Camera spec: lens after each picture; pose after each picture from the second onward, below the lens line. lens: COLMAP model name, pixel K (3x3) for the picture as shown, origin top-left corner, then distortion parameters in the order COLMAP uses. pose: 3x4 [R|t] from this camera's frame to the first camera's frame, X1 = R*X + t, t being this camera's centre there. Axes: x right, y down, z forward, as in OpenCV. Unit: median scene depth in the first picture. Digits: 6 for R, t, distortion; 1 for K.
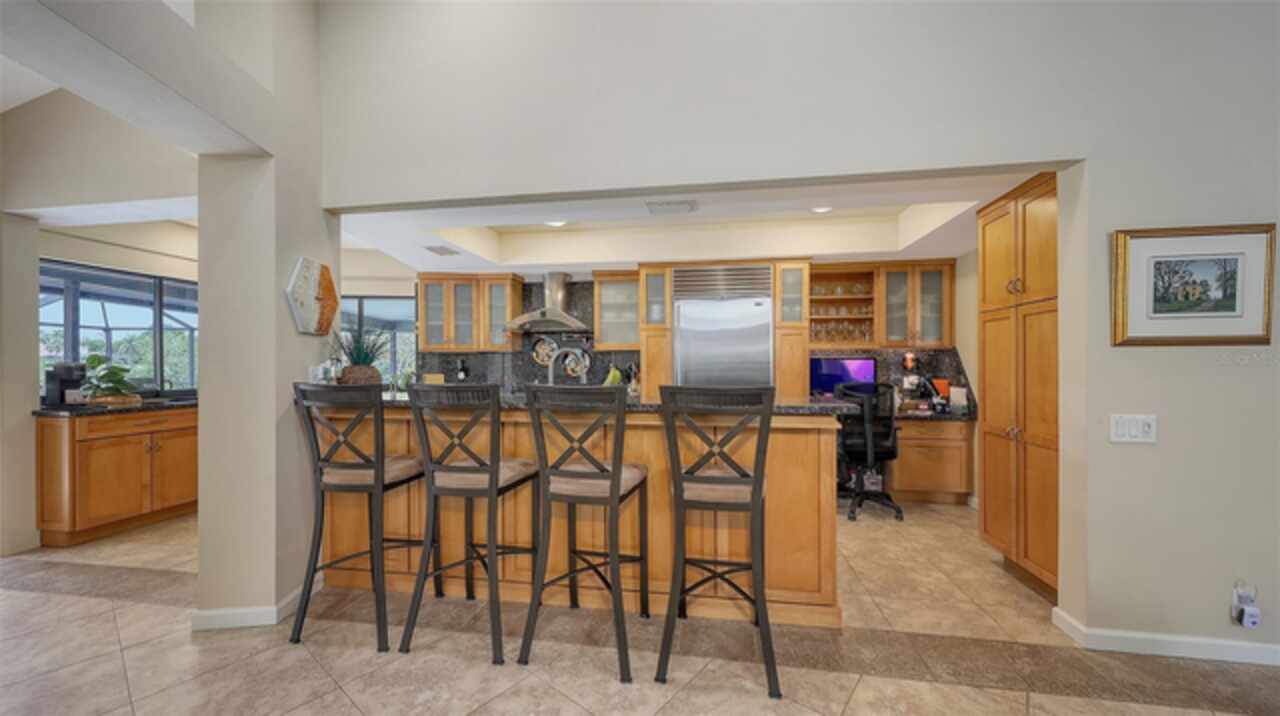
lens RADIAL K [[471.2, 0, 646.2], [0, 471.2, 364.1], [0, 0, 1]] dist [-0.000328, -0.000035]
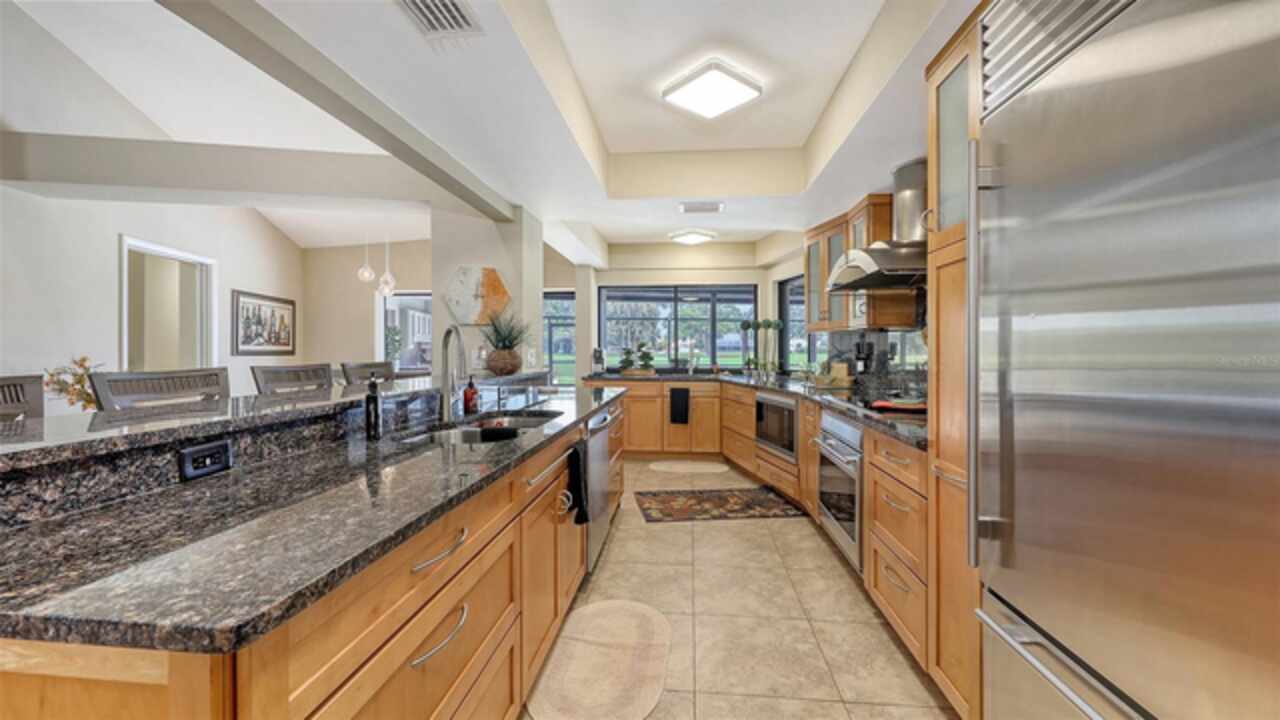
lens RADIAL K [[481.0, 0, 640.0], [0, 481.0, 360.0], [0, 0, 1]] dist [0.001092, 0.000096]
pose [[0.051531, 0.022097, -0.998427, 0.340919], [-0.003207, 0.999754, 0.021960, 0.001099], [0.998666, 0.002071, 0.051589, 0.760836]]
